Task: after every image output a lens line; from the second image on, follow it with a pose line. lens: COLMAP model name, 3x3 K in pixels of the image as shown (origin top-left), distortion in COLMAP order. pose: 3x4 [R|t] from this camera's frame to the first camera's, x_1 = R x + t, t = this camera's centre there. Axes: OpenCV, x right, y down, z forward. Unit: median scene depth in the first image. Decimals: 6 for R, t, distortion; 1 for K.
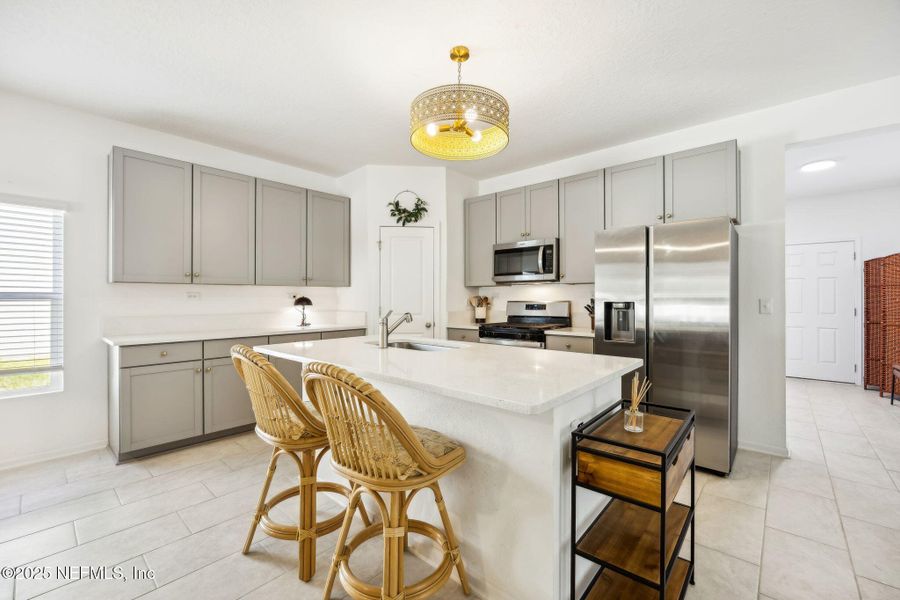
lens RADIAL K [[398.8, 0, 443.0], [0, 398.8, 297.0], [0, 0, 1]] dist [-0.014889, -0.000269]
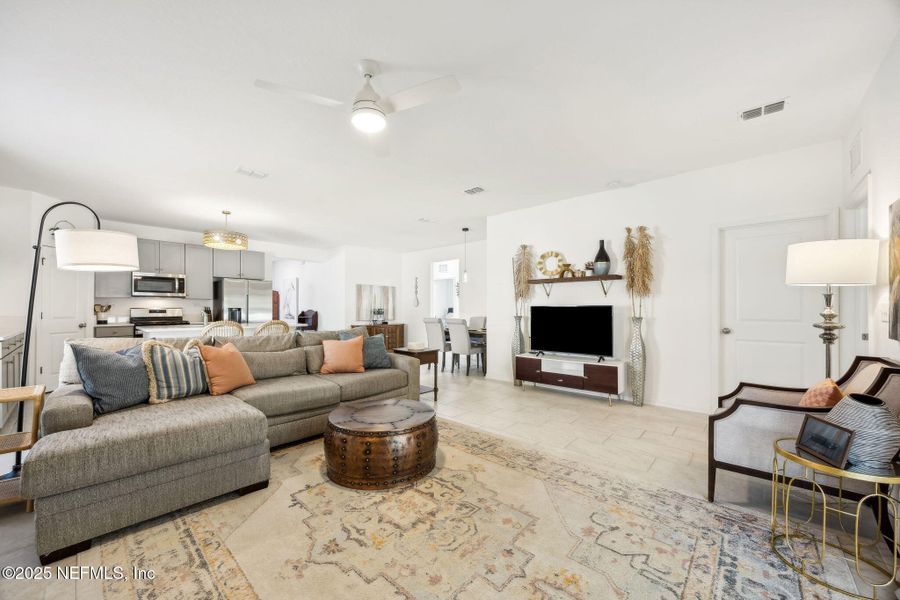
lens RADIAL K [[349.9, 0, 443.4], [0, 349.9, 304.8], [0, 0, 1]] dist [-0.009154, -0.000177]
pose [[0.006361, 0.017072, 0.999834, -1.201653], [-0.002990, 0.999850, -0.017054, 0.017684], [-0.999975, -0.002881, 0.006411, -0.217230]]
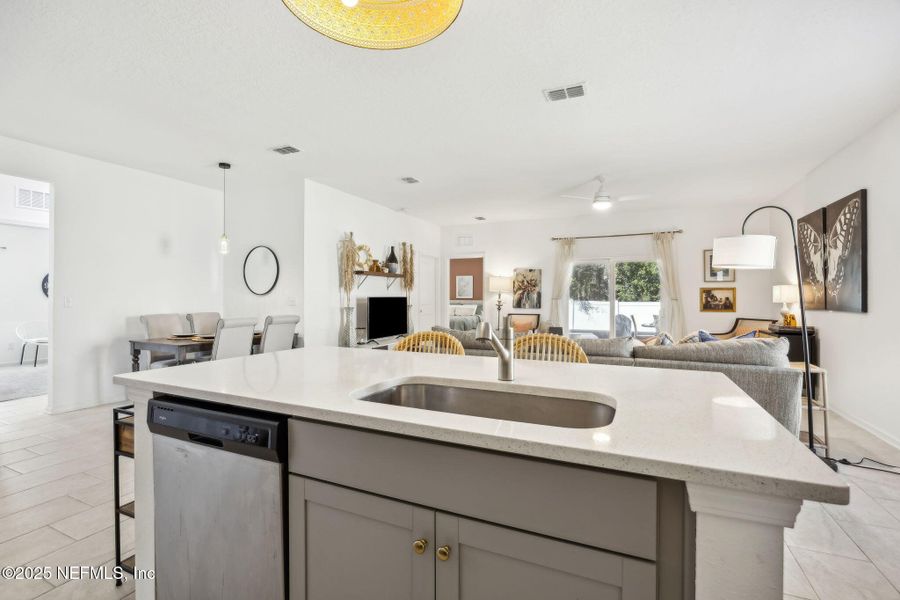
lens RADIAL K [[398.8, 0, 443.0], [0, 398.8, 297.0], [0, 0, 1]] dist [-0.014889, -0.000269]
pose [[-0.958794, 0.000190, -0.284101, 0.062883], [-0.000150, 0.999999, 0.001176, 0.001614], [0.284101, 0.001171, -0.958794, 0.839215]]
